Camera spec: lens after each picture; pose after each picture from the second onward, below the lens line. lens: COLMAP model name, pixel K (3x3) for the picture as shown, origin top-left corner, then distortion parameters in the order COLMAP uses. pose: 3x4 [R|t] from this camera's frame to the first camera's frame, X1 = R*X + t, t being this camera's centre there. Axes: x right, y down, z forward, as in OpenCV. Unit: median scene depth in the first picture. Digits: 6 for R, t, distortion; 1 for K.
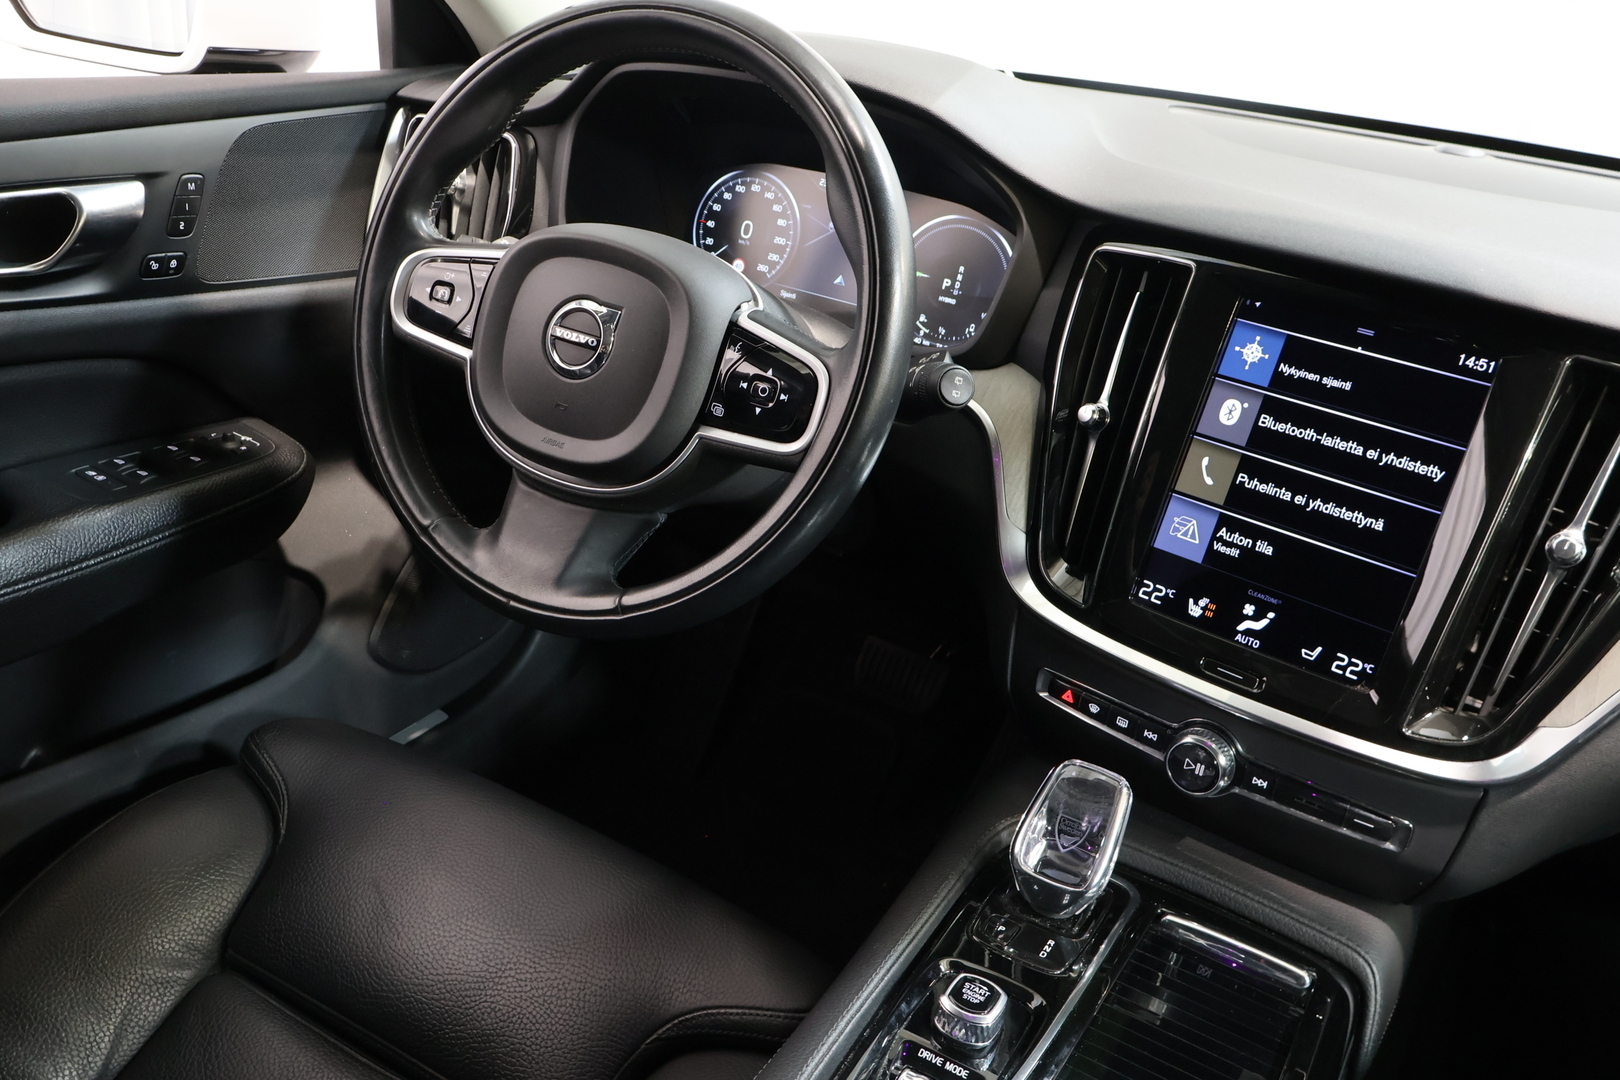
lens RADIAL K [[1359.9, 0, 813.2], [0, 1359.9, 544.2], [0, 0, 1]] dist [-0.013437, 0.015085]
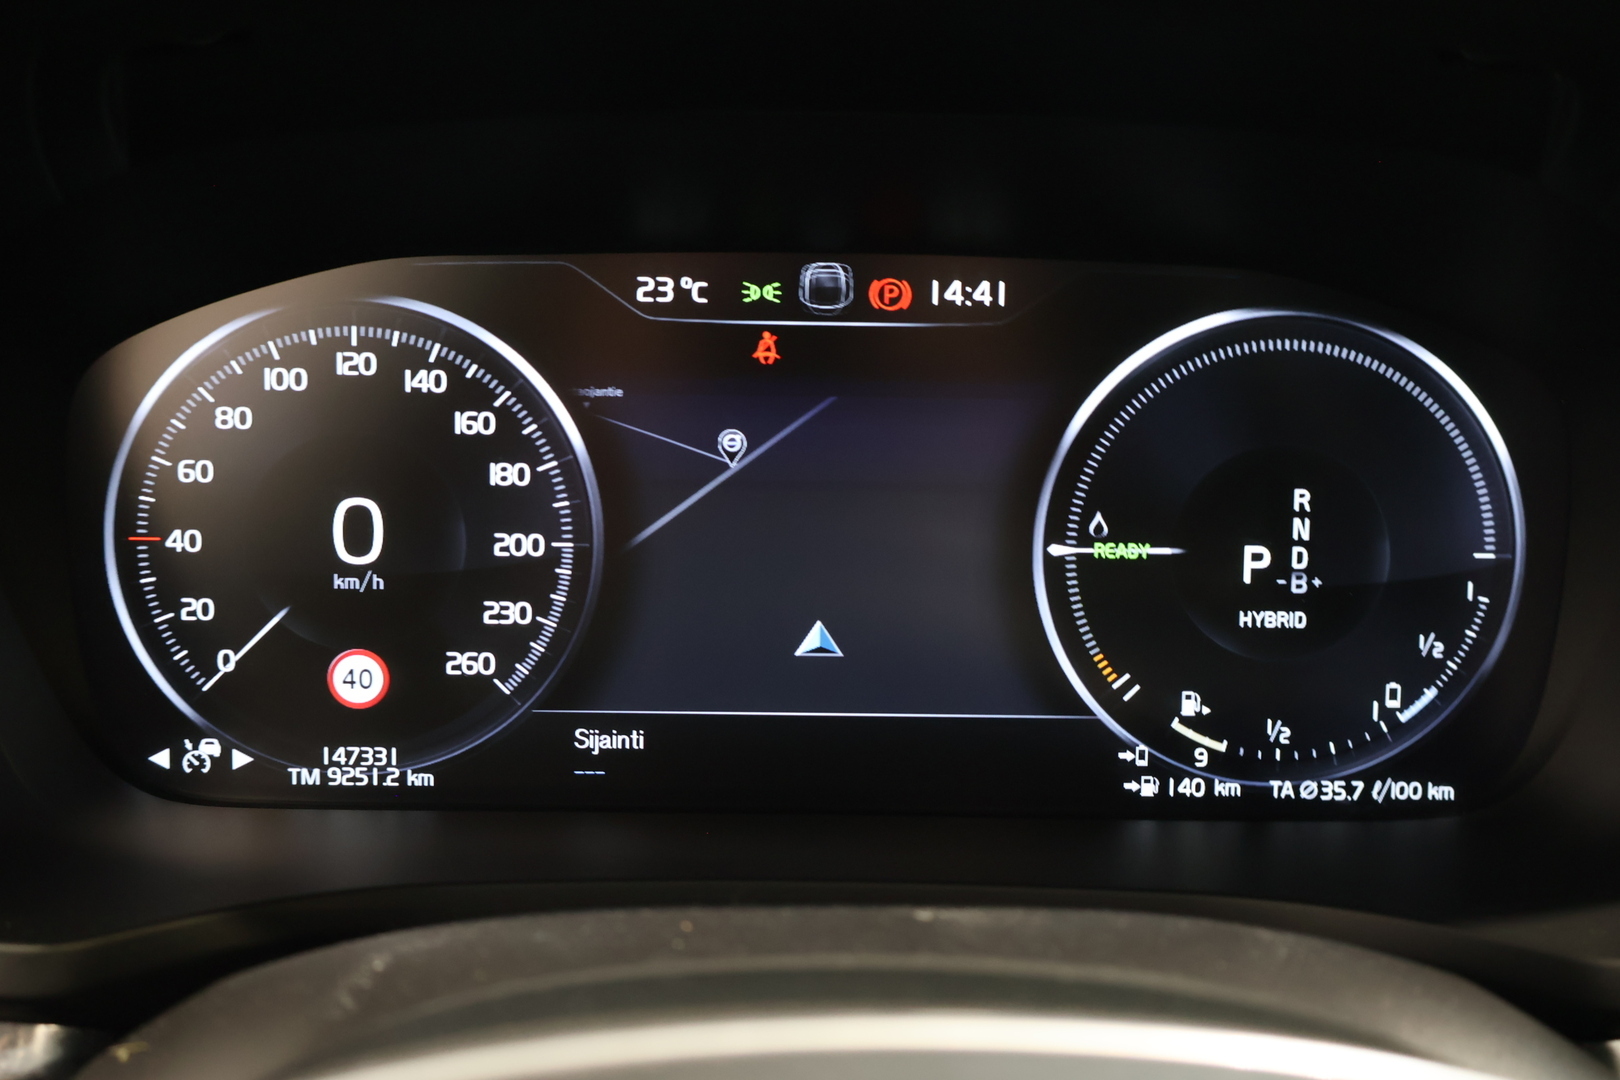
lens RADIAL K [[2161.8, 0, 809.4], [0, 2161.8, 541.7], [0, 0, 1]] dist [0.005509, 0.000000]
pose [[0.851911, -0.262877, 0.452928, -0.209188], [0.288232, 0.957464, 0.013572, -0.280278], [-0.437231, 0.118986, 0.891444, 0.812681]]
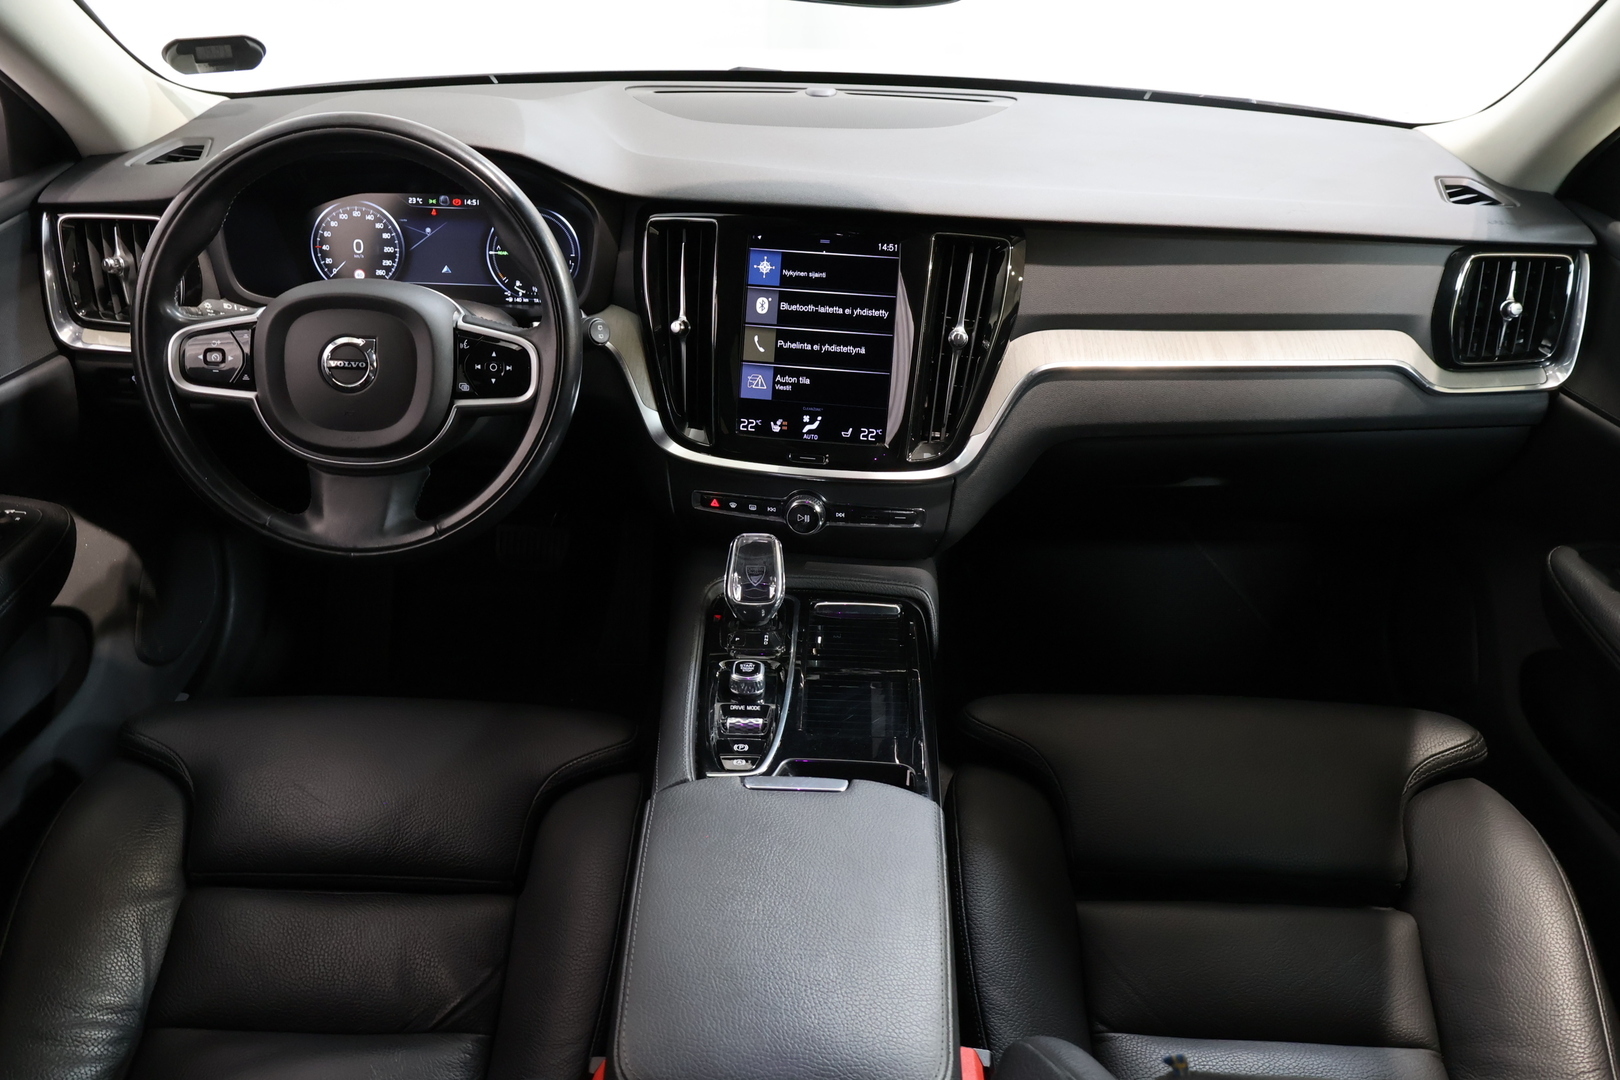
lens RADIAL K [[1359.9, 0, 822.3], [0, 1359.9, 535.2], [0, 0, 1]] dist [-0.013437, 0.015085]
pose [[0.871181, -0.304953, 0.384770, -0.327607], [0.267878, 0.952016, 0.148009, -0.054164], [-0.411443, -0.025871, 0.911068, -0.502929]]
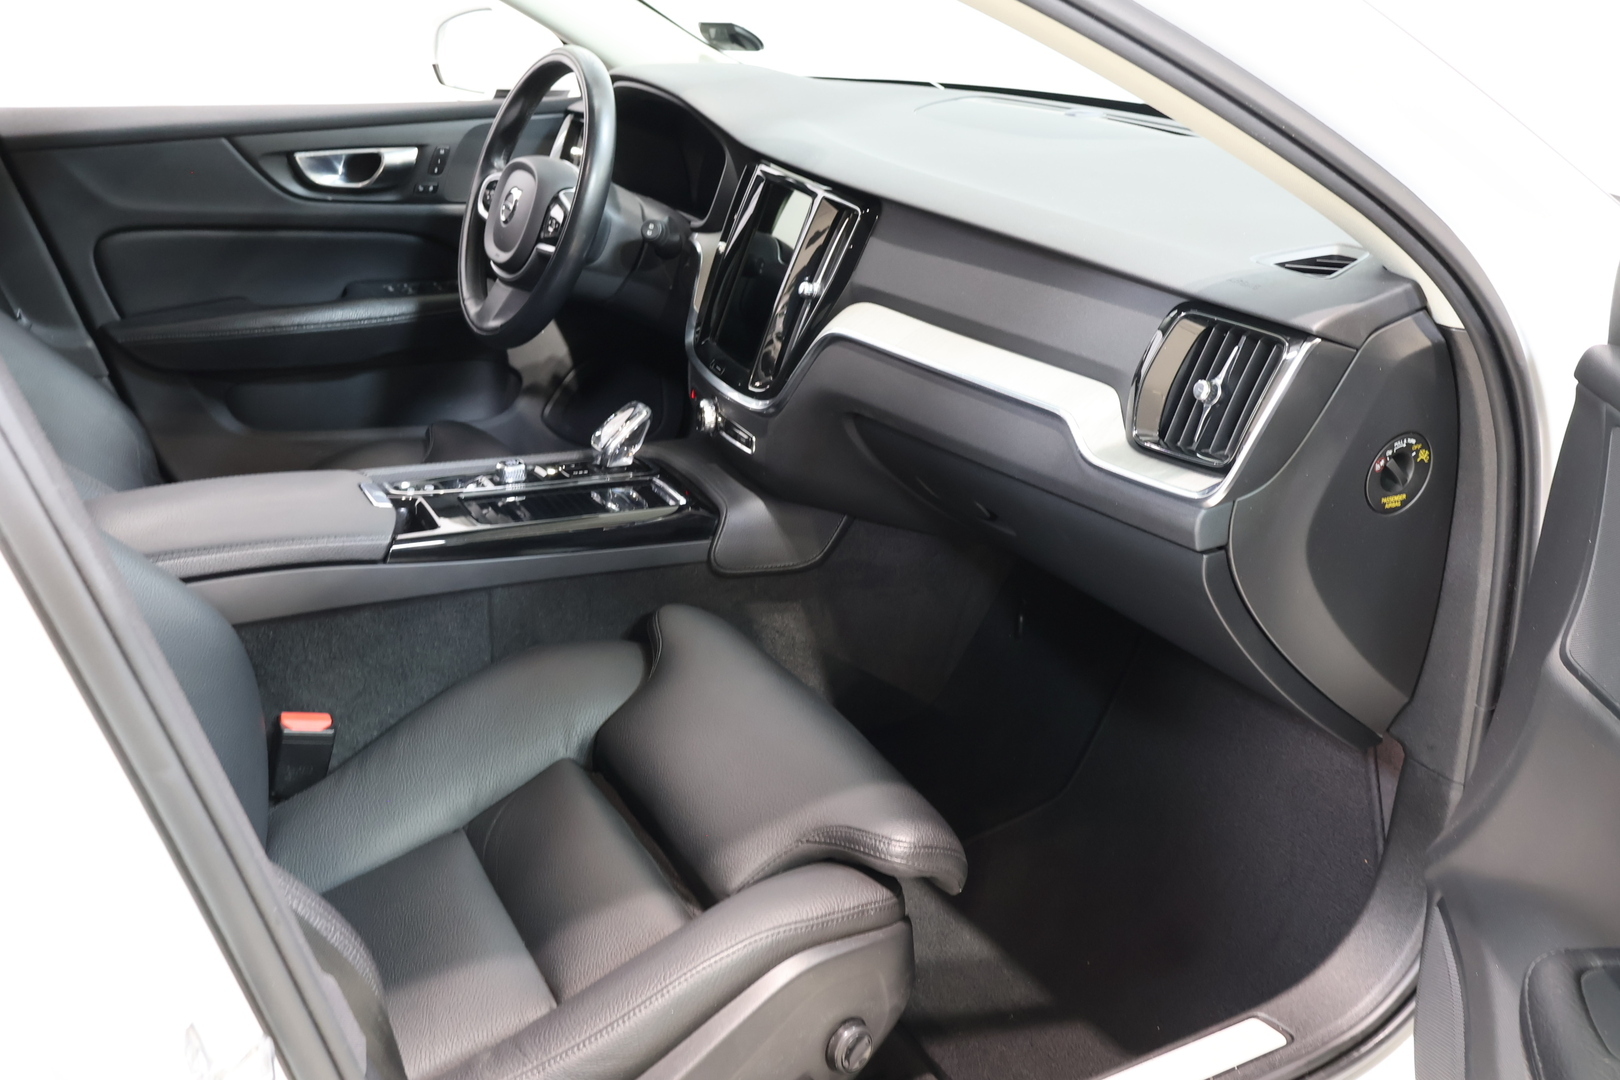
lens RADIAL K [[1502.5, 0, 809.2], [0, 1502.5, 534.8], [0, 0, 1]] dist [-0.020601, 0.000000]
pose [[0.846188, 0.104775, -0.522482, 1.443400], [-0.149203, 0.987847, -0.043545, 0.374135], [0.511570, 0.114803, 0.851538, -0.677347]]
